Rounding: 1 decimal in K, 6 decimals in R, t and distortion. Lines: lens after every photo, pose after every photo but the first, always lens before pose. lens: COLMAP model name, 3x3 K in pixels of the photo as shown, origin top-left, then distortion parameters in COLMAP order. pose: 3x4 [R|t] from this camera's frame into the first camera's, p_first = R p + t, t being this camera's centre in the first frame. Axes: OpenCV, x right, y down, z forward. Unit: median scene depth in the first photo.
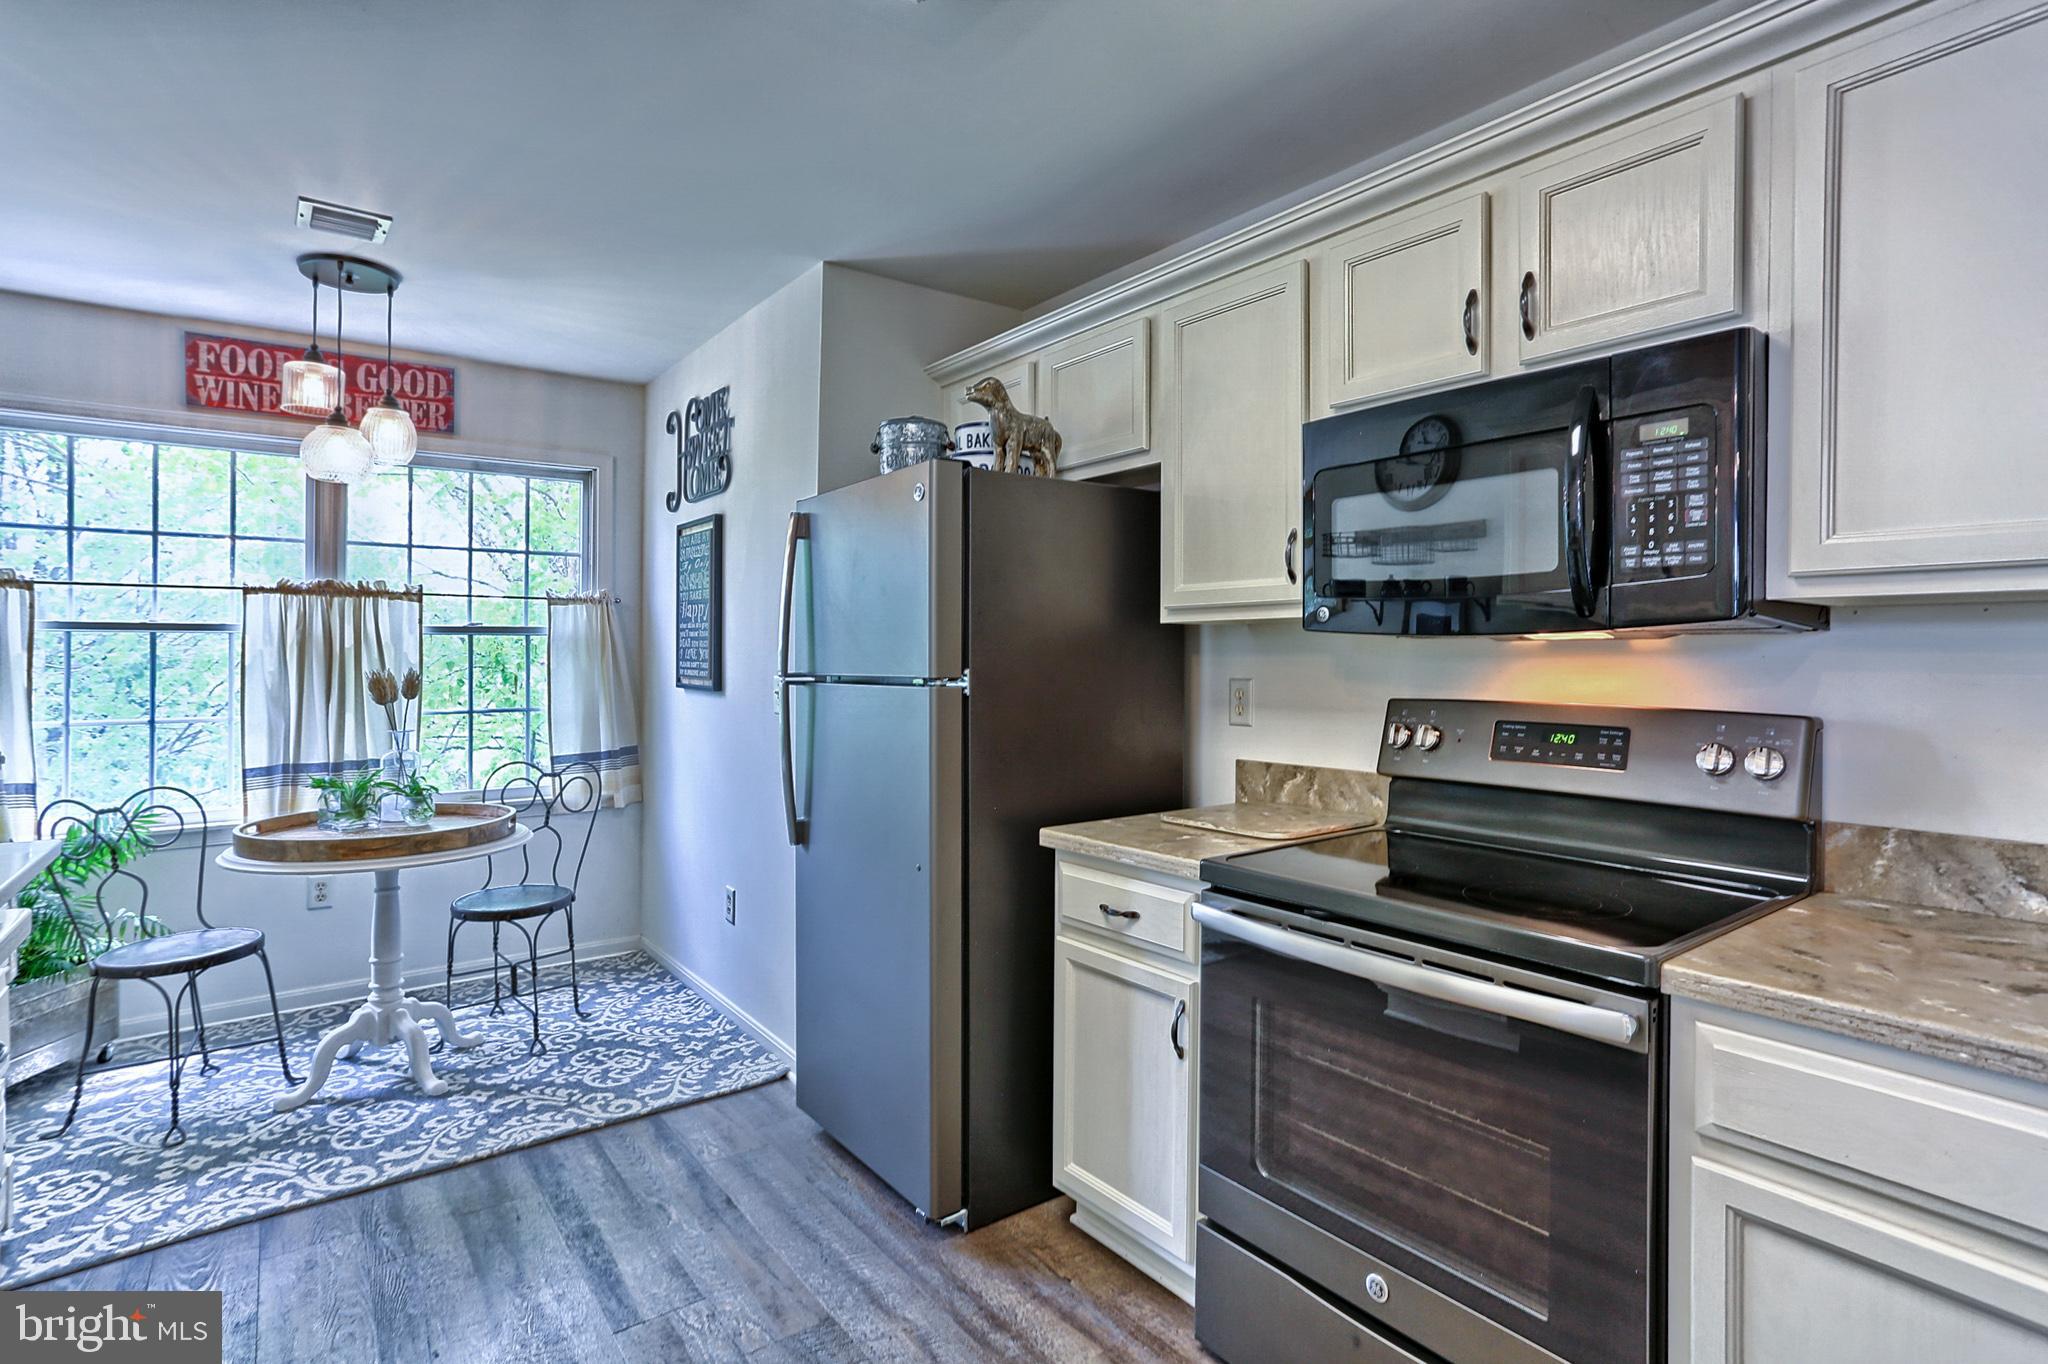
lens RADIAL K [[1012.3, 0, 1024.0], [0, 1012.3, 682.0], [0, 0, 1]] dist [-0.033601, 0.025300]
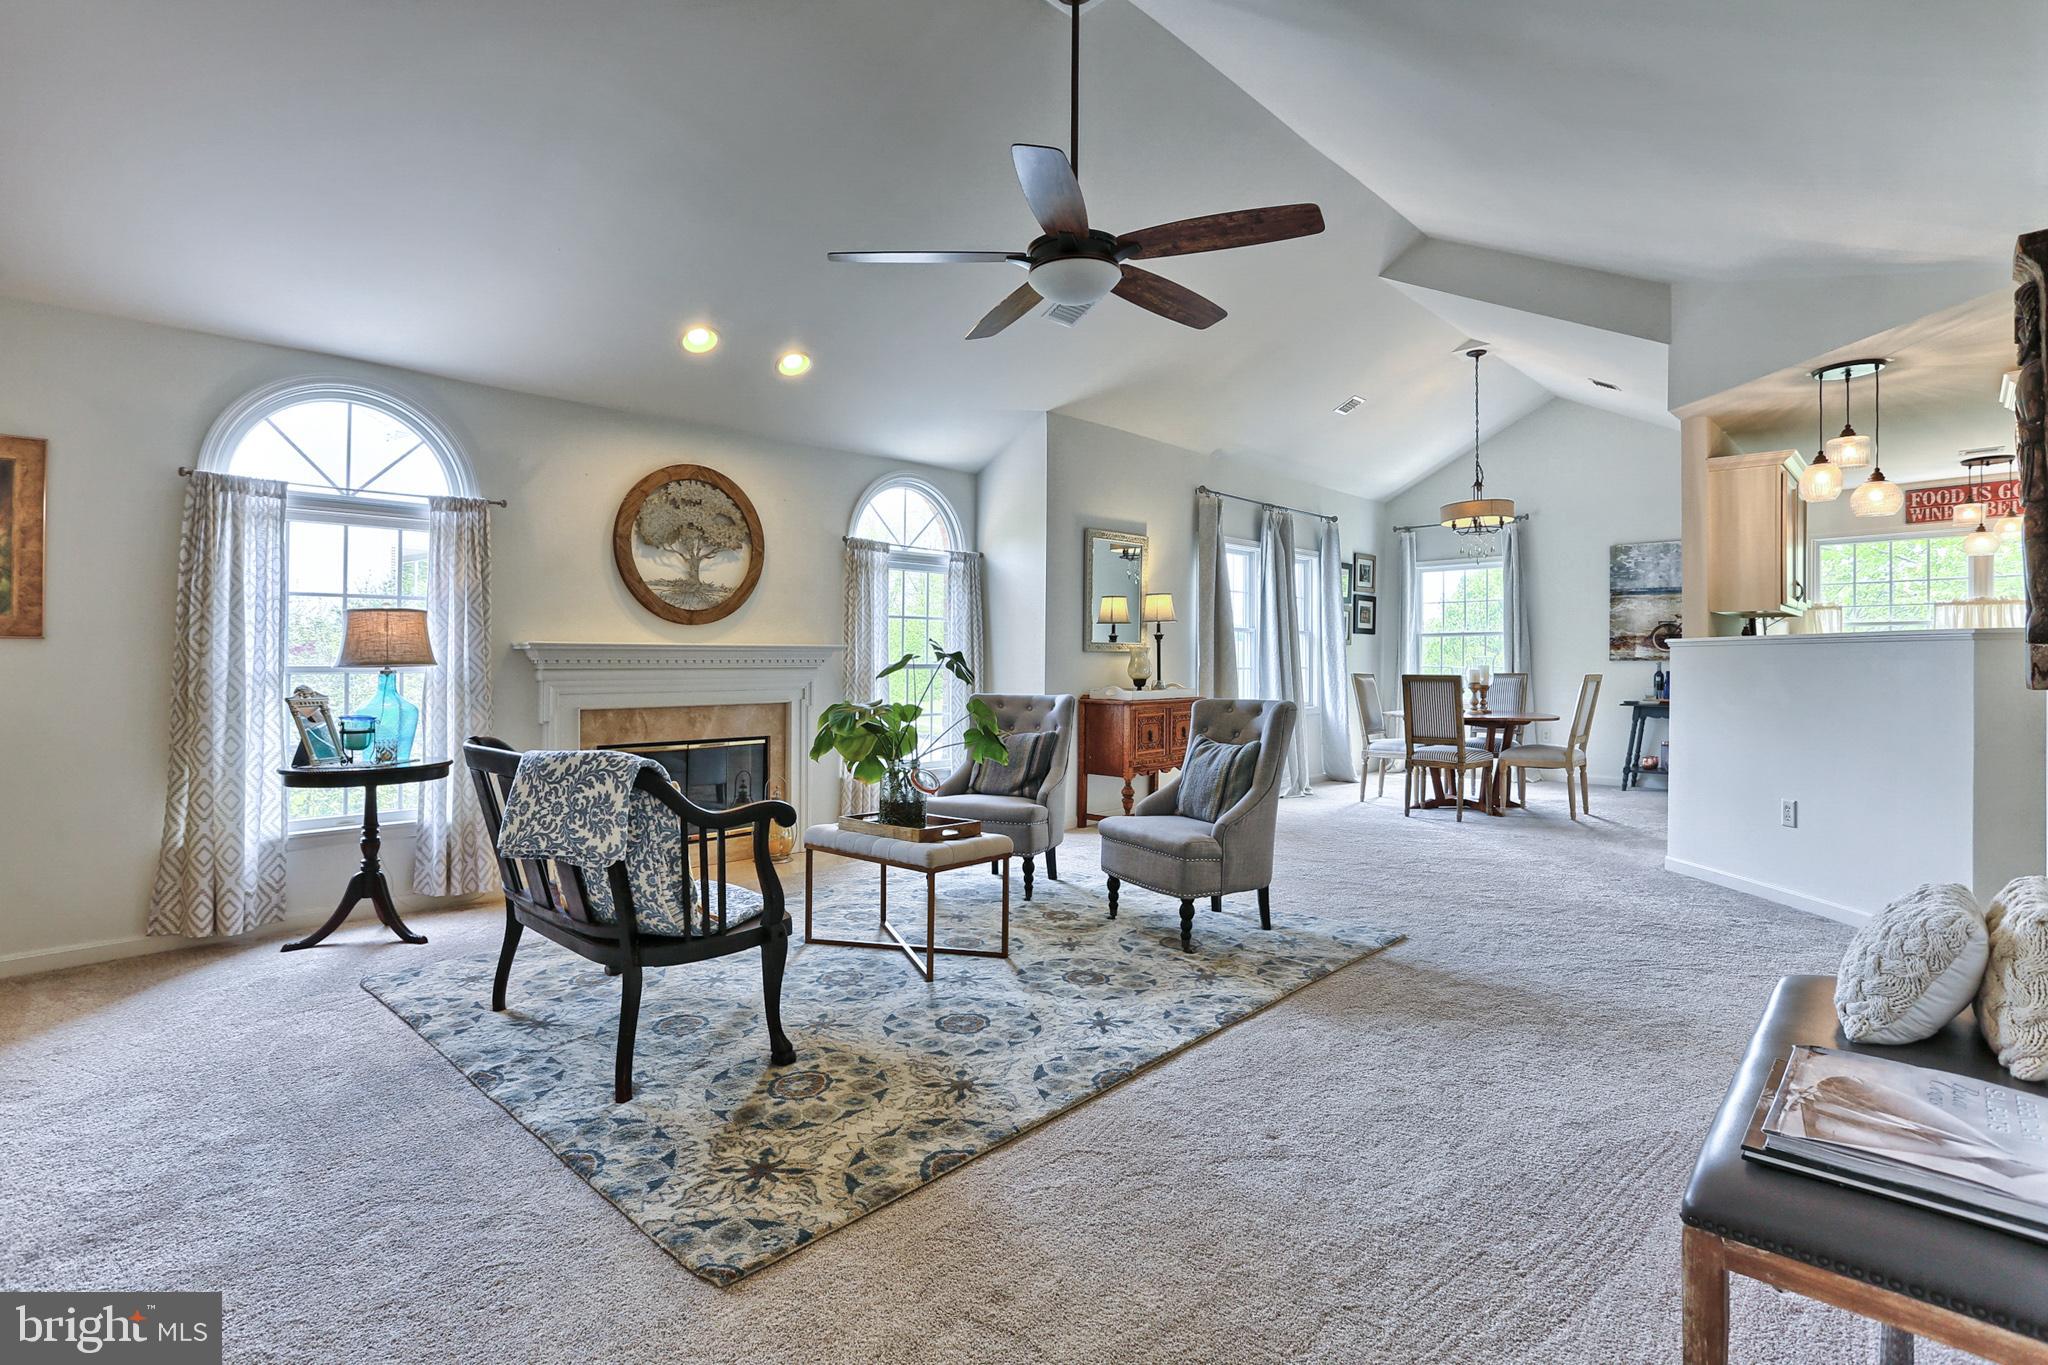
lens RADIAL K [[1003.9, 0, 1010.9], [0, 1003.9, 634.6], [0, 0, 1]] dist [-0.047830, 0.030125]
pose [[0.154906, -0.026846, -0.987564, 1.173731], [-0.024827, 0.999209, -0.031057, 0.100553], [0.987617, 0.029329, 0.154117, -1.505532]]
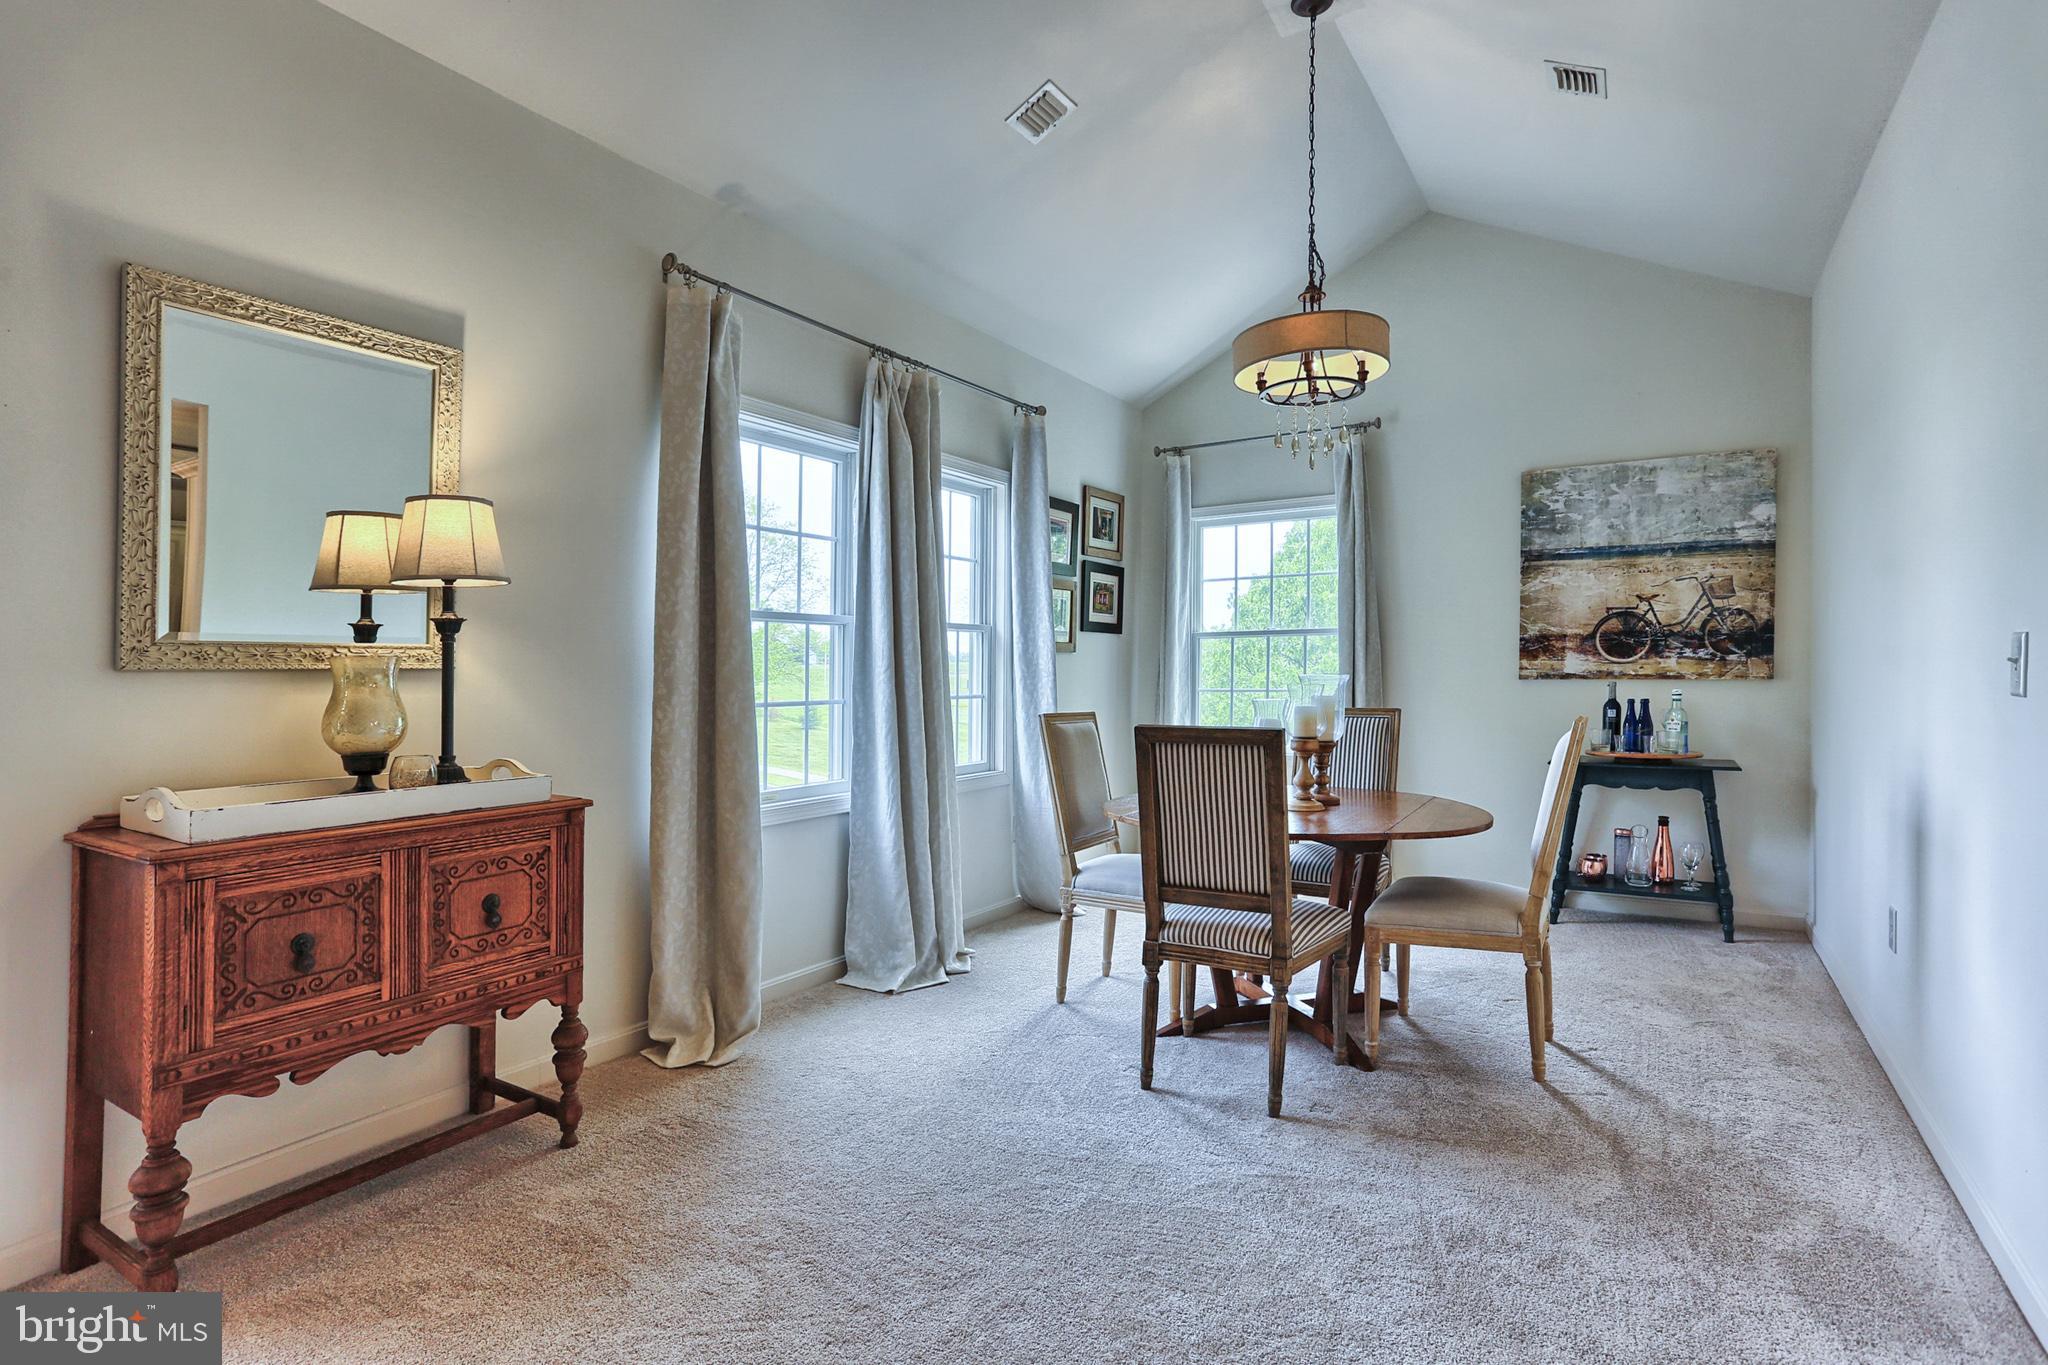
lens RADIAL K [[1024.2, 0, 1022.8], [0, 1024.2, 687.8], [0, 0, 1]] dist [-0.036395, 0.026780]
pose [[0.355231, 0.011515, -0.934708, -0.215867], [-0.017496, 0.999831, 0.005668, 0.060087], [0.934615, 0.014340, 0.355372, -0.631232]]
